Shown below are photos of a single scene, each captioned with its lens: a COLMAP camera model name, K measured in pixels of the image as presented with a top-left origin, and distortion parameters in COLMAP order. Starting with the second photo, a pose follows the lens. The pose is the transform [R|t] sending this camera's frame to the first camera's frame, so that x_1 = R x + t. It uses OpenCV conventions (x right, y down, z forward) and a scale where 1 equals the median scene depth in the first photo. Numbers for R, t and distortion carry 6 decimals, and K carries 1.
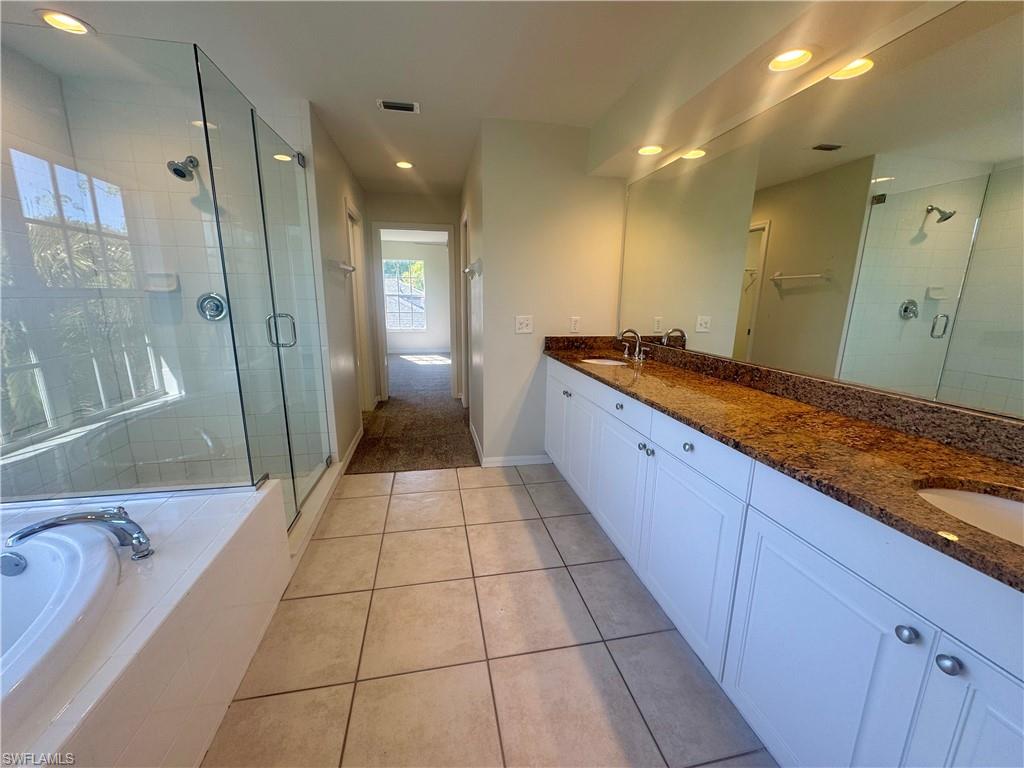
lens RADIAL K [[408.7, 0, 512.0], [0, 408.7, 384.0], [0, 0, 1]] dist [-0.001328, 0.000180]
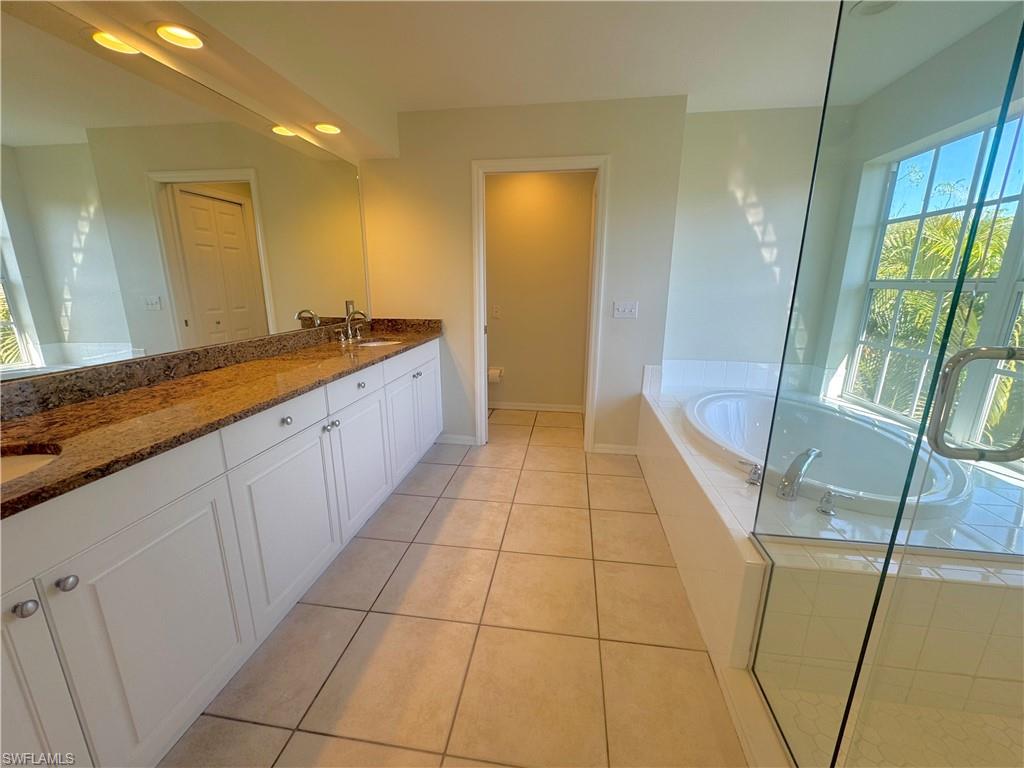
lens RADIAL K [[408.7, 0, 512.0], [0, 408.7, 384.0], [0, 0, 1]] dist [-0.001328, 0.000180]
pose [[-0.942263, -0.097896, 0.320245, -0.419253], [0.052896, 0.900799, 0.431003, -0.354569], [-0.330669, 0.423058, -0.843611, 1.659273]]
